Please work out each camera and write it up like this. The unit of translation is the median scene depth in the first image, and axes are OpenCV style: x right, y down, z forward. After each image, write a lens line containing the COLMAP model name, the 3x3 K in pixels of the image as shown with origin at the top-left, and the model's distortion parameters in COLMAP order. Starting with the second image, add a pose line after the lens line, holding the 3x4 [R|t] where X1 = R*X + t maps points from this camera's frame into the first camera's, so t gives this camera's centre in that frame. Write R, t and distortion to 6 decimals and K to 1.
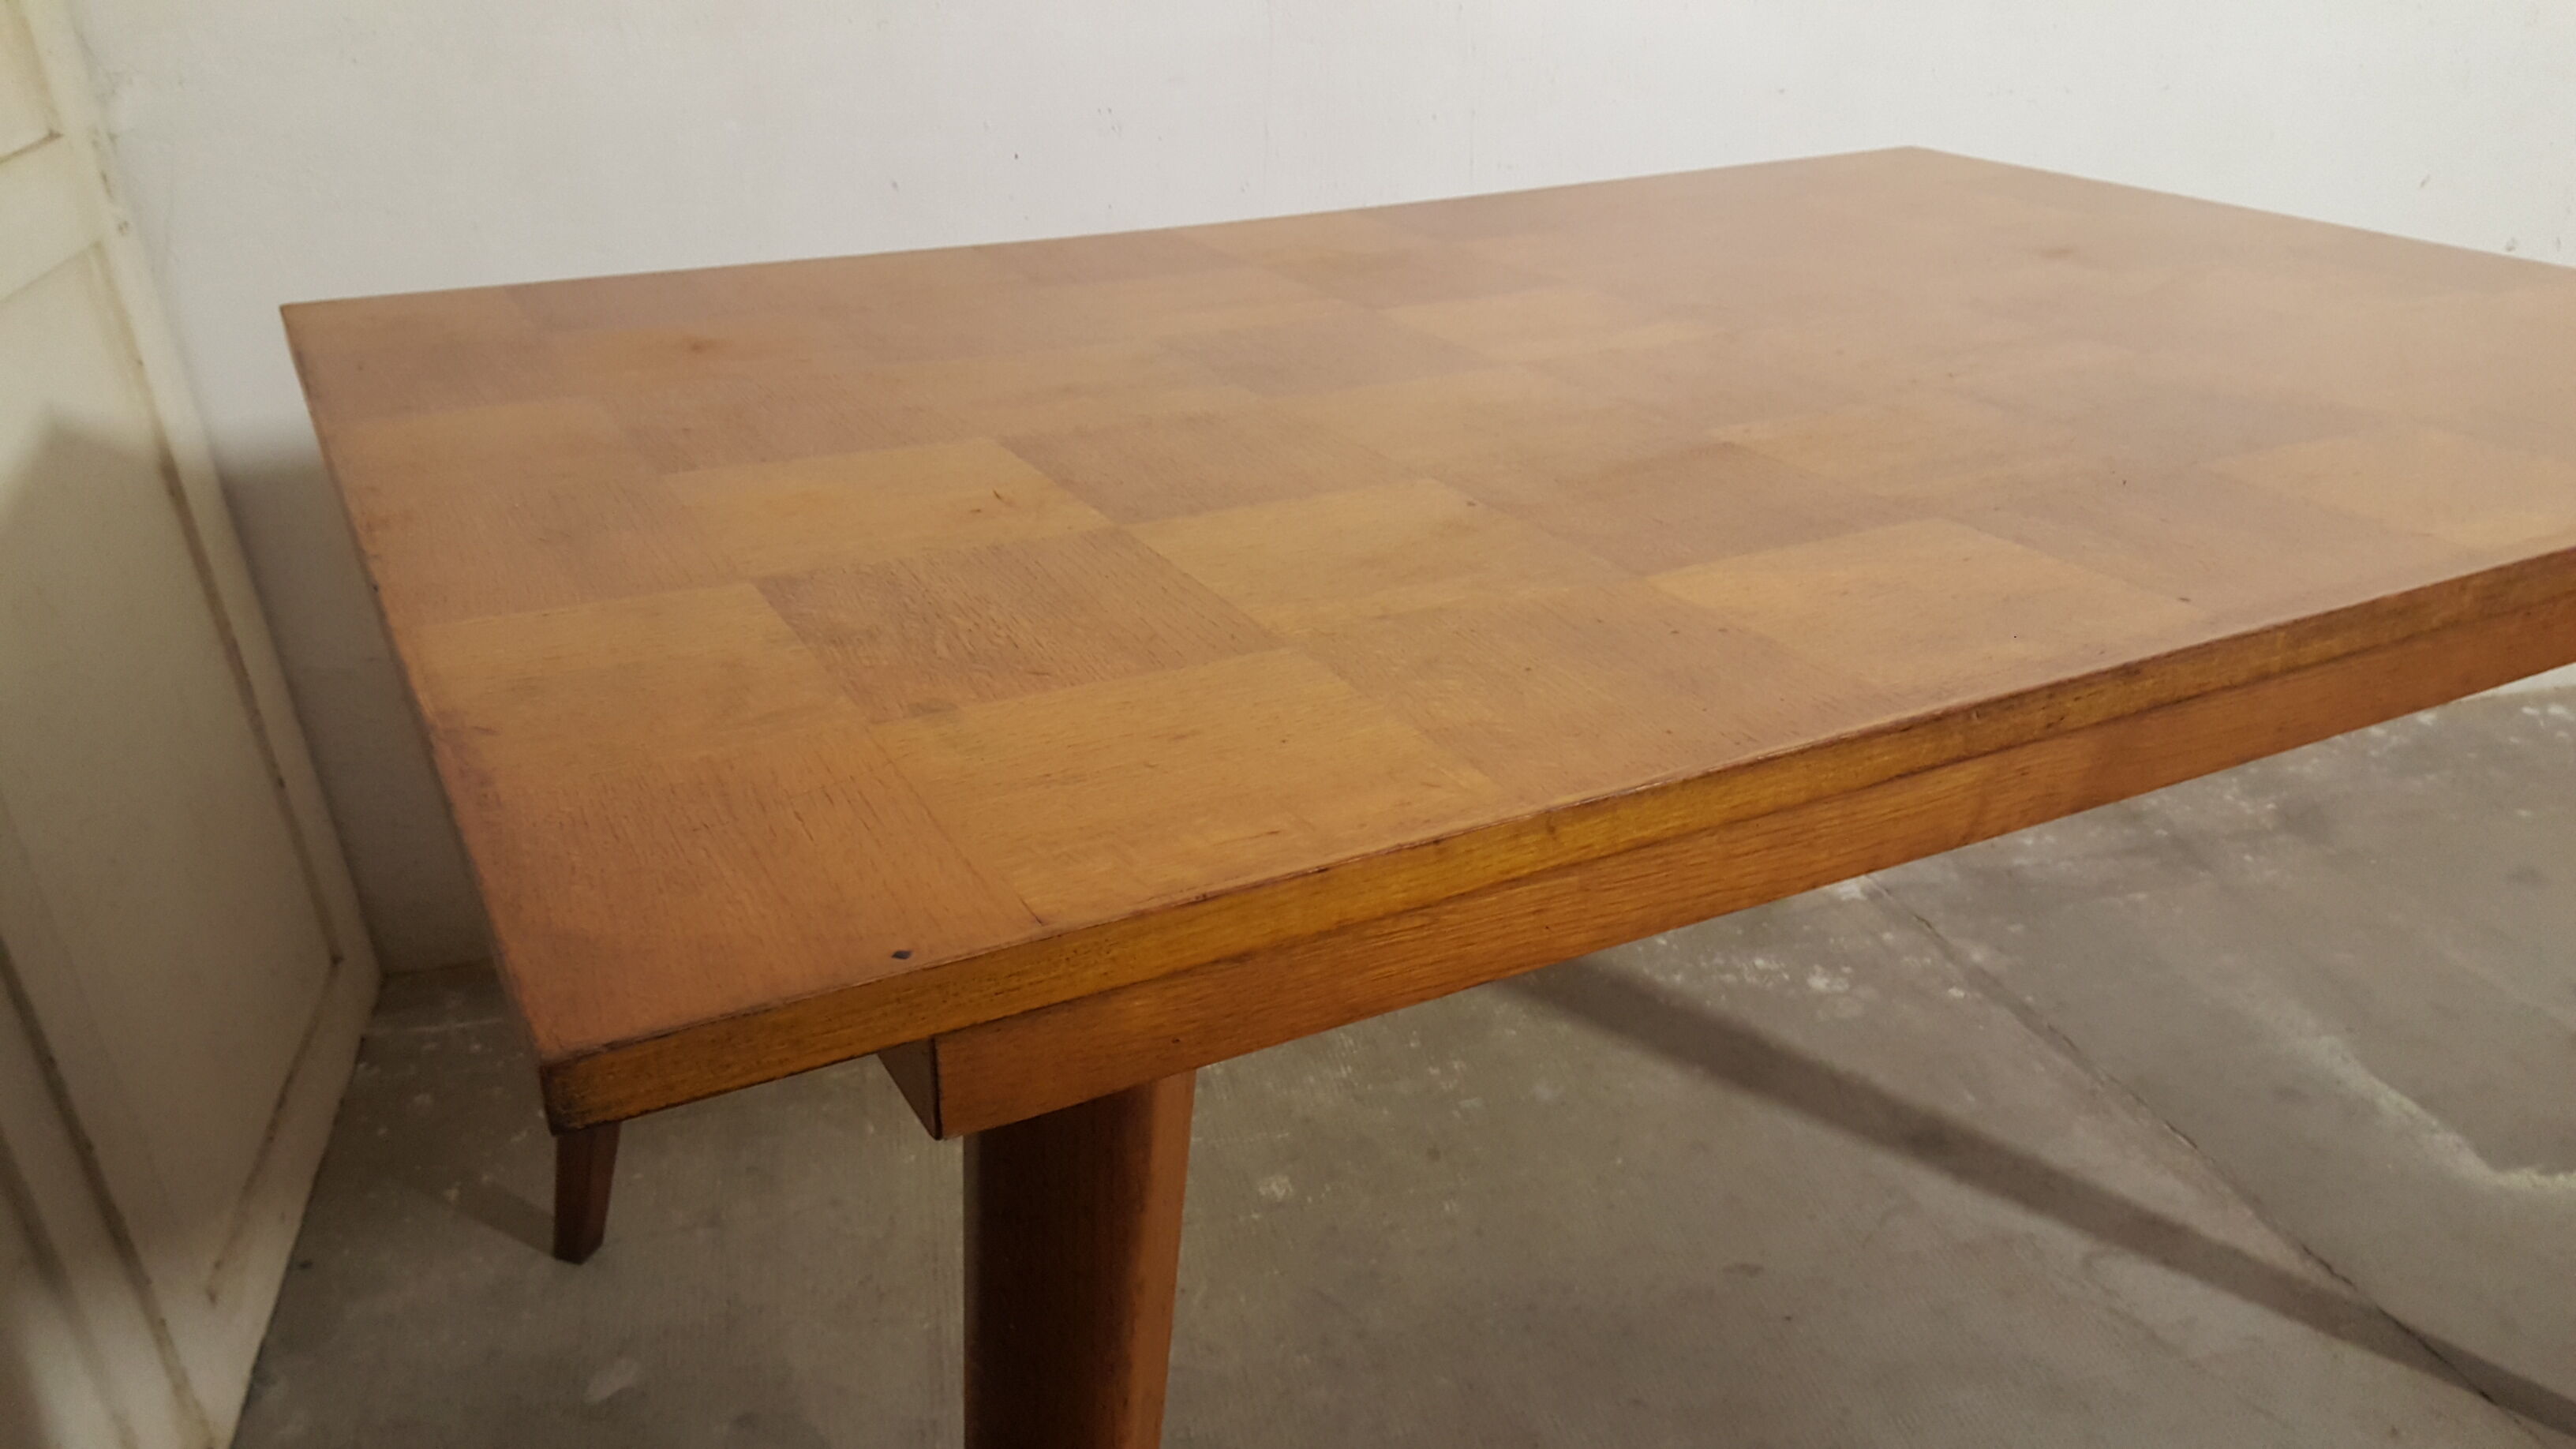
lens RADIAL K [[2092.8, 0, 1175.5], [0, 2092.8, 737.5], [0, 0, 1]] dist [0.083054, -0.166666]
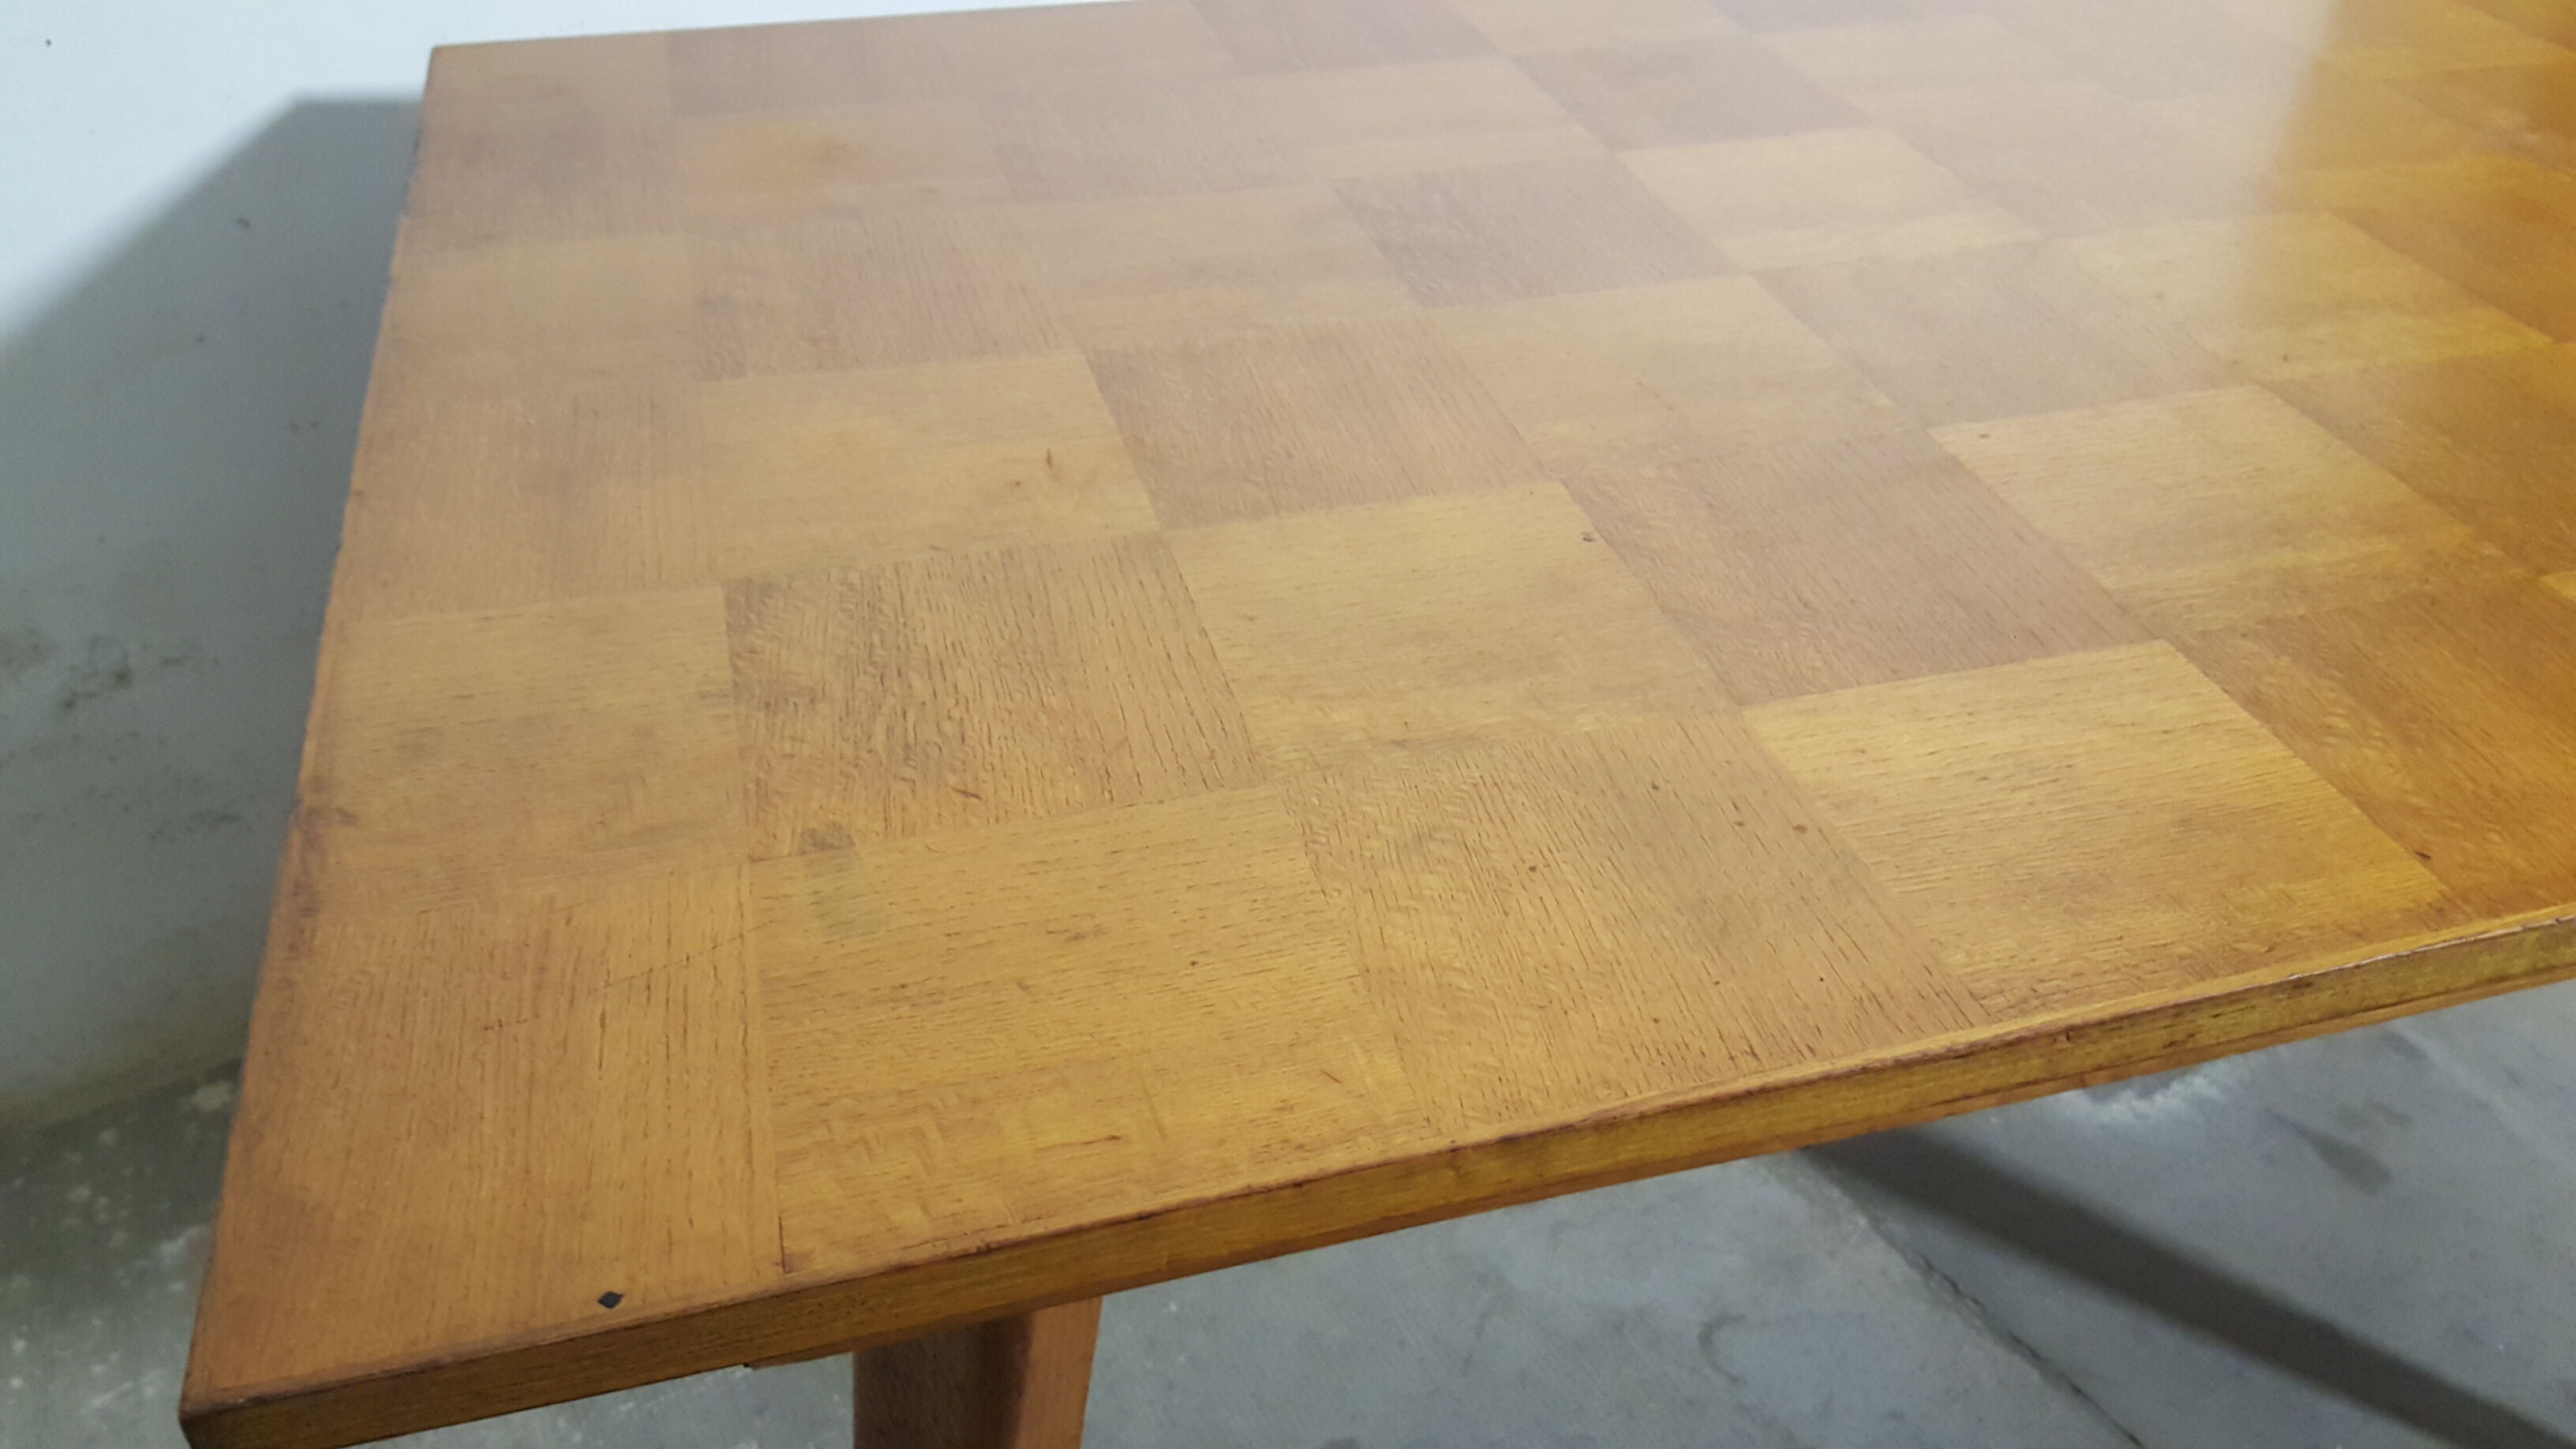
lens RADIAL K [[2092.8, 0, 1175.5], [0, 2092.8, 737.5], [0, 0, 1]] dist [0.083054, -0.166666]
pose [[0.977990, 0.129203, -0.163837, 0.165184], [-0.091826, 0.971602, 0.218076, -0.261198], [0.187360, -0.198232, 0.962081, 0.190281]]
